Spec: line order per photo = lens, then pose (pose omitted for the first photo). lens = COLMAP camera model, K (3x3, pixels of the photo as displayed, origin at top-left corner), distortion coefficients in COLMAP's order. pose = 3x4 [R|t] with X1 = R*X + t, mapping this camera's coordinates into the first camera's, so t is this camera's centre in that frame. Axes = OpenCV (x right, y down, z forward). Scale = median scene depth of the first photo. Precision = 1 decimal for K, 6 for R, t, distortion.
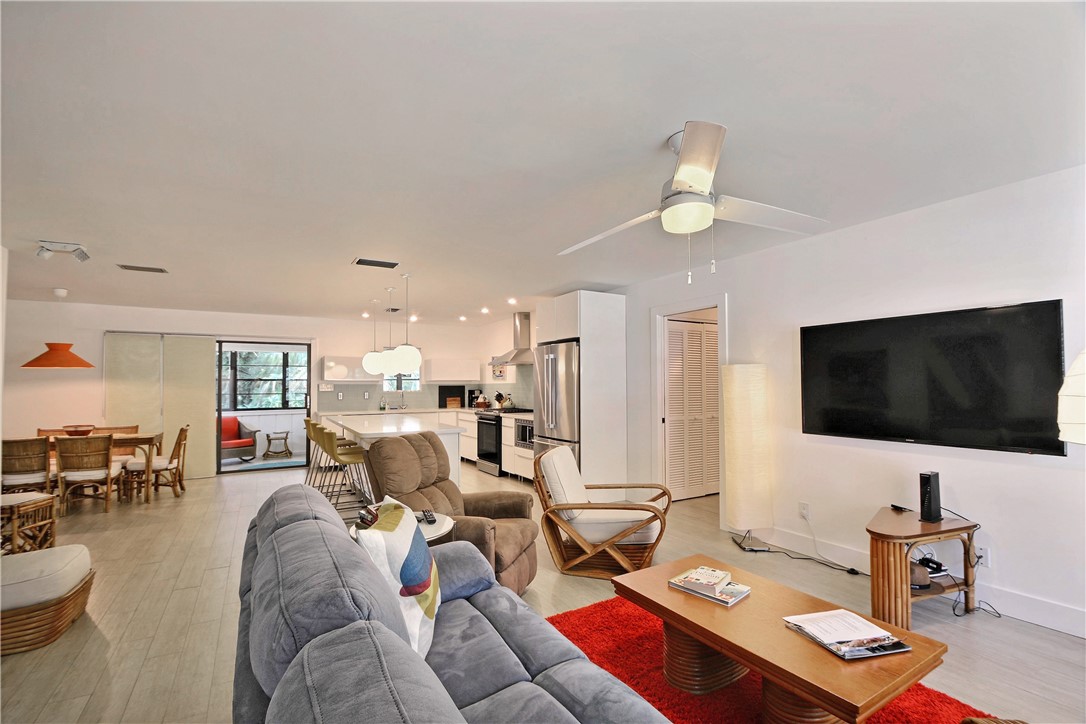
lens RADIAL K [[474.6, 0, 540.6], [0, 474.6, 371.9], [0, 0, 1]] dist [0.000803, 0.000164]
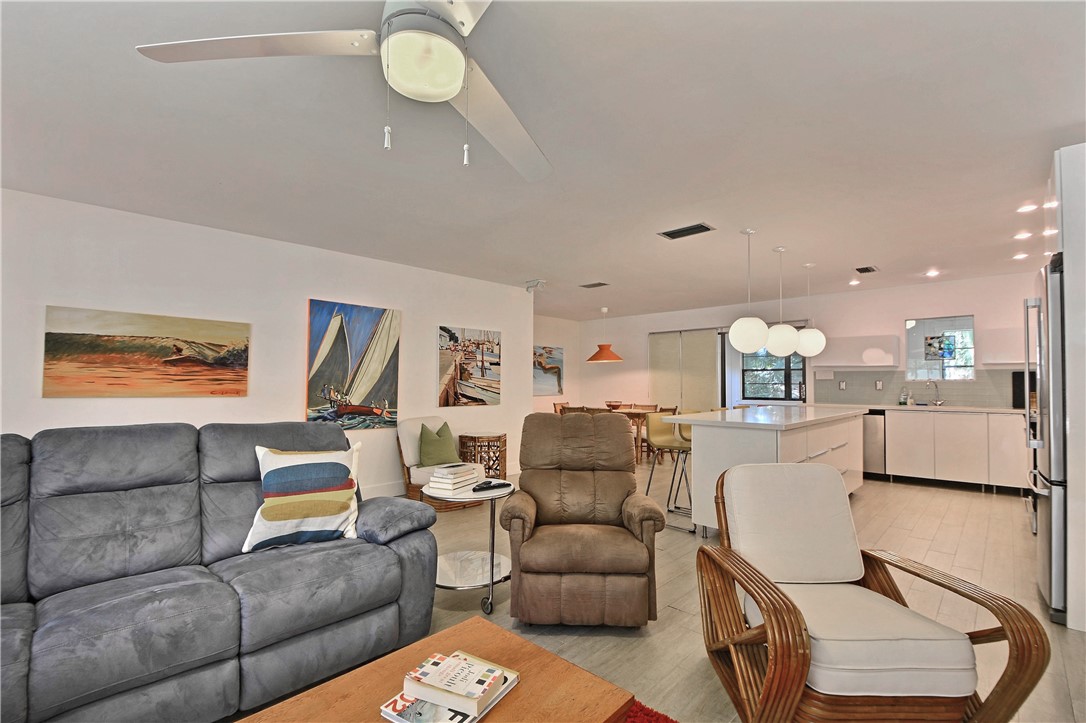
lens RADIAL K [[488.0, 0, 533.9], [0, 488.0, 371.3], [0, 0, 1]] dist [0.015172, -0.017419]
pose [[0.267962, -0.015767, -0.963301, 0.230503], [0.024534, 0.999653, -0.009538, 0.019249], [0.963117, -0.021078, 0.268256, 0.230916]]
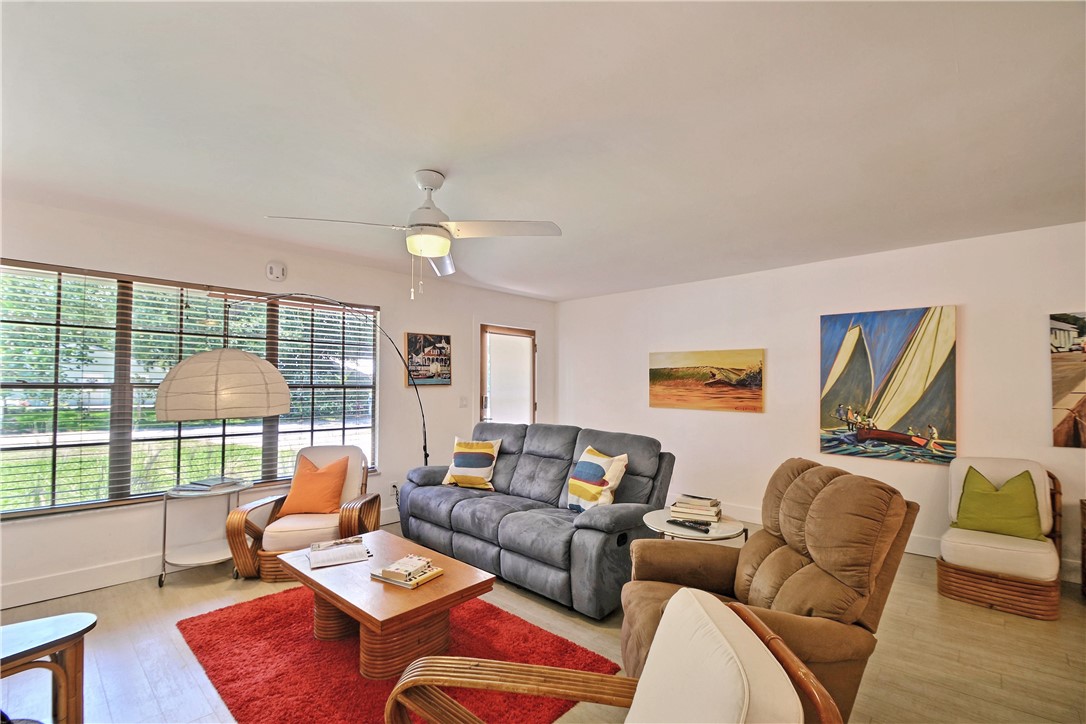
lens RADIAL K [[488.0, 0, 533.9], [0, 488.0, 371.8], [0, 0, 1]] dist [0.015172, -0.017419]
pose [[-0.960781, -0.004112, -0.277277, 0.093352], [0.011224, 0.998494, -0.053697, 0.013326], [0.277080, -0.054703, -0.959288, 0.536752]]
